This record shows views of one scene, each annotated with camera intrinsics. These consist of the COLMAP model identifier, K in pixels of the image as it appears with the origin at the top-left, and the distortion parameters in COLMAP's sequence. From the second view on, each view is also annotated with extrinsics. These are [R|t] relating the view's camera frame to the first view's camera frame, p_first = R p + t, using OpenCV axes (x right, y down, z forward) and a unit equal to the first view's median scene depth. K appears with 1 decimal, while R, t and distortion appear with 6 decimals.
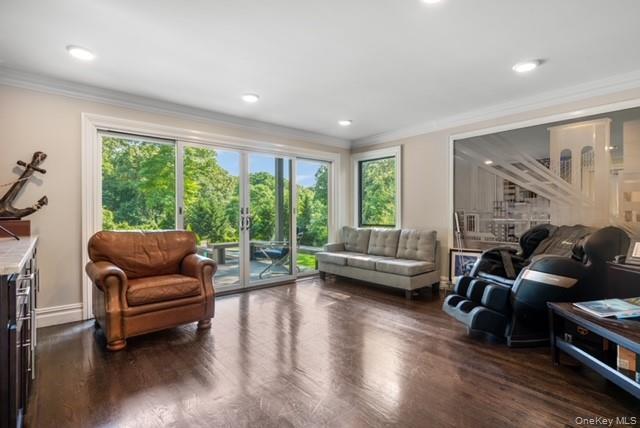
lens RADIAL K [[316.6, 0, 320.0], [0, 316.6, 214.0], [0, 0, 1]] dist [0.001673, 0.000385]
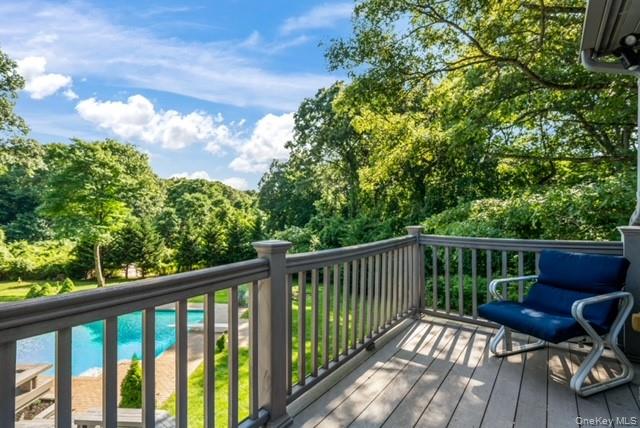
lens RADIAL K [[308.0, 0, 320.0], [0, 308.0, 214.0], [0, 0, 1]] dist [-0.001290, -0.000168]
pose [[0.977551, 0.004027, 0.210662, -0.059591], [-0.004032, 0.999992, -0.000406, -0.069344], [-0.210662, -0.000453, 0.977559, 0.109954]]
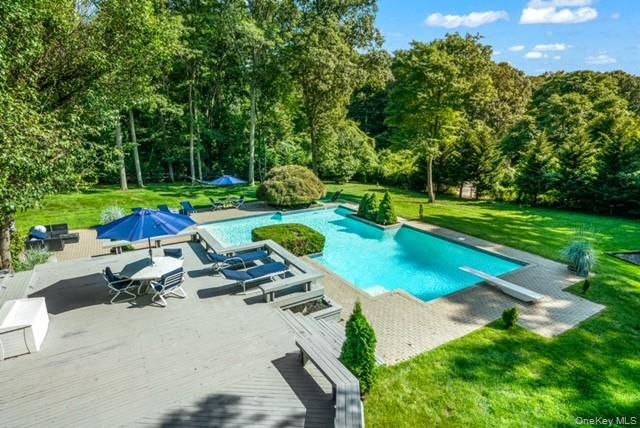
lens RADIAL K [[358.6, 0, 320.0], [0, 358.6, 214.0], [0, 0, 1]] dist [0.003065, 0.000605]
pose [[0.711262, 0.171744, -0.681623, -0.025932], [0.002949, 0.968955, 0.247219, -0.074236], [0.702921, -0.177848, 0.688674, 0.175611]]
